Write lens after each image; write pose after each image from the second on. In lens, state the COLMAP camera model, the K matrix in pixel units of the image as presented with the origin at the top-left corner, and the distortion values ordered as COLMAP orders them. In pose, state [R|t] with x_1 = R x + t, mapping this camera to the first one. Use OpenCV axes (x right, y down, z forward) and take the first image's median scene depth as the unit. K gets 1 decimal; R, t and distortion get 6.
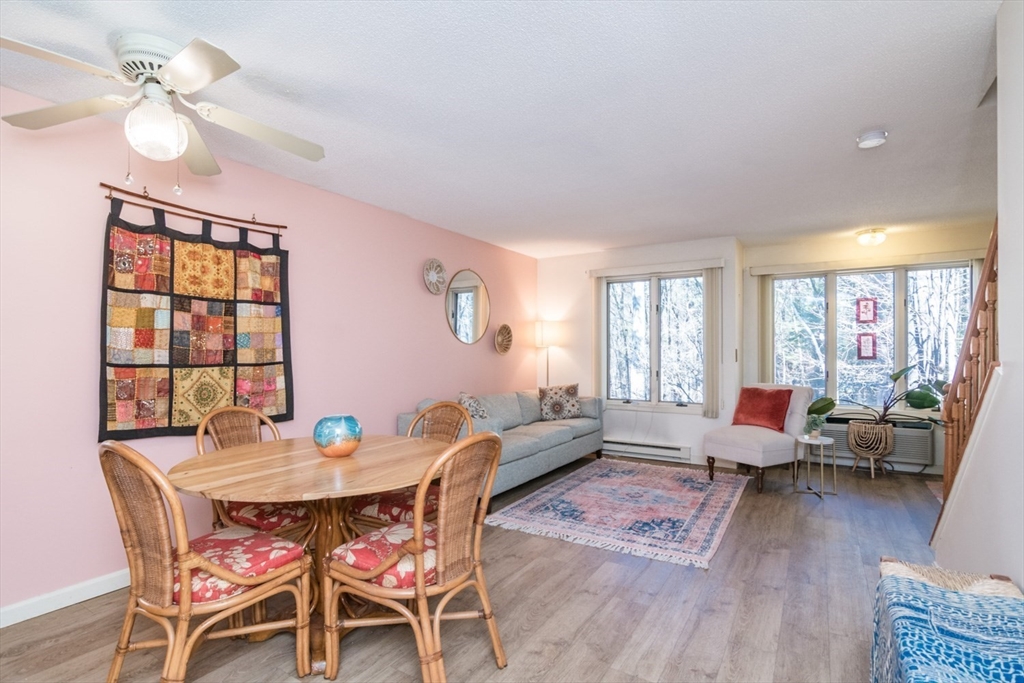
lens RADIAL K [[494.8, 0, 508.4], [0, 494.8, 348.7], [0, 0, 1]] dist [-0.002485, -0.008685]
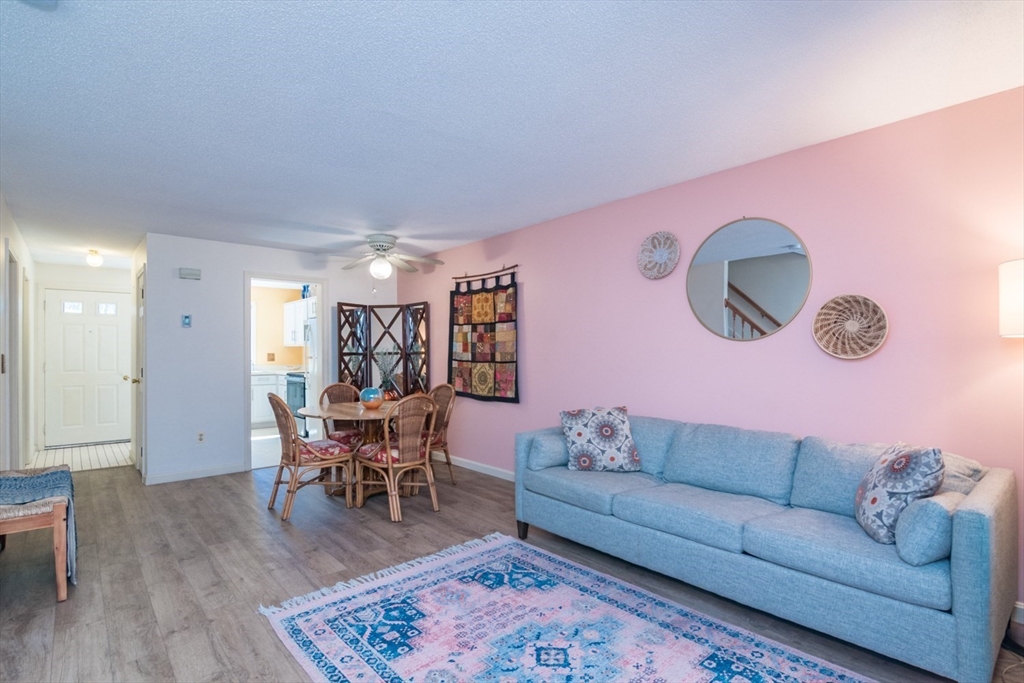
lens RADIAL K [[501.2, 0, 504.7], [0, 501.2, 346.9], [0, 0, 1]] dist [-0.011017, -0.000598]
pose [[-0.297452, -0.008855, -0.954696, 0.732734], [0.012047, 0.999843, -0.013027, 0.003440], [0.954661, -0.015376, -0.297298, 1.107585]]
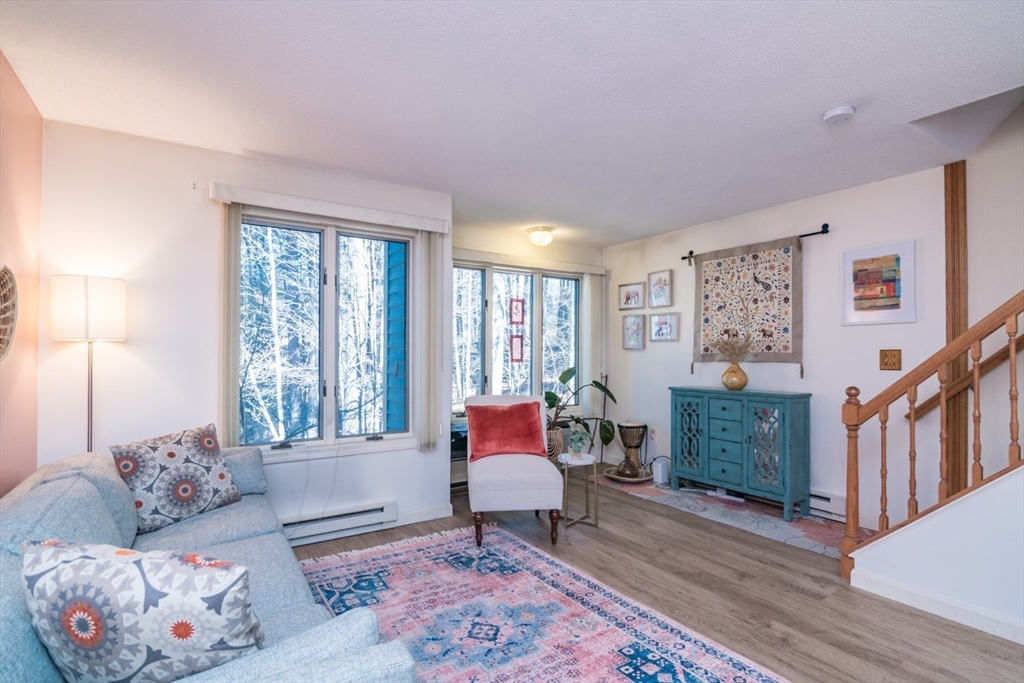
lens RADIAL K [[501.2, 0, 504.7], [0, 501.2, 346.9], [0, 0, 1]] dist [-0.011017, -0.000598]
pose [[0.429795, 0.013221, 0.902830, -0.211946], [-0.007323, 0.999911, -0.011156, 0.003784], [-0.902897, -0.001817, 0.429854, 0.758645]]
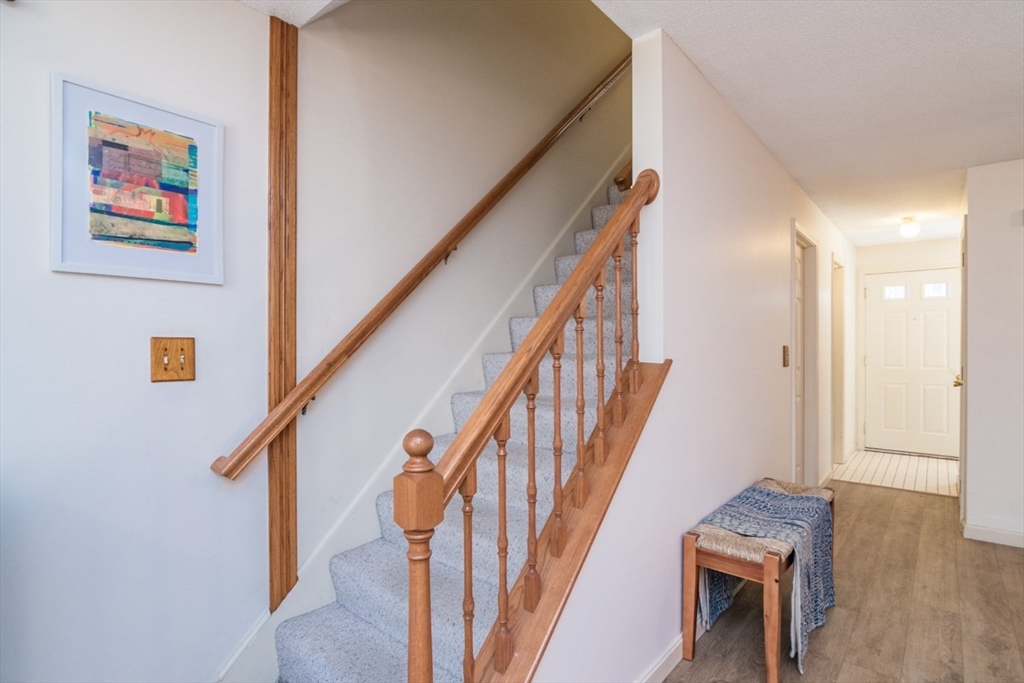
lens RADIAL K [[516.0, 0, 508.6], [0, 516.0, 346.4], [0, 0, 1]] dist [-0.005480, -0.001580]
pose [[-0.989278, -0.003668, 0.146001, 0.483175], [-0.004547, 0.999974, -0.005684, 0.002330], [-0.145976, -0.006287, -0.989268, 0.888298]]
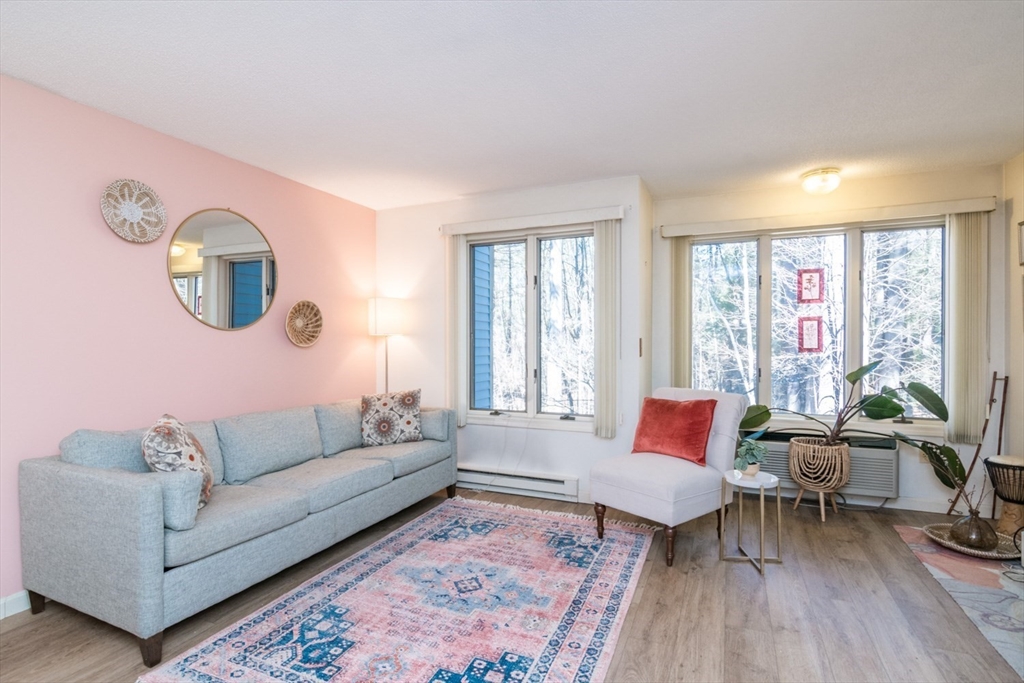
lens RADIAL K [[501.2, 0, 504.7], [0, 501.2, 346.9], [0, 0, 1]] dist [-0.011017, -0.000598]
pose [[0.990735, -0.002602, 0.135783, 0.218965], [0.000576, 0.999888, 0.014952, 0.002773], [-0.135807, -0.014735, 0.990626, 0.408279]]
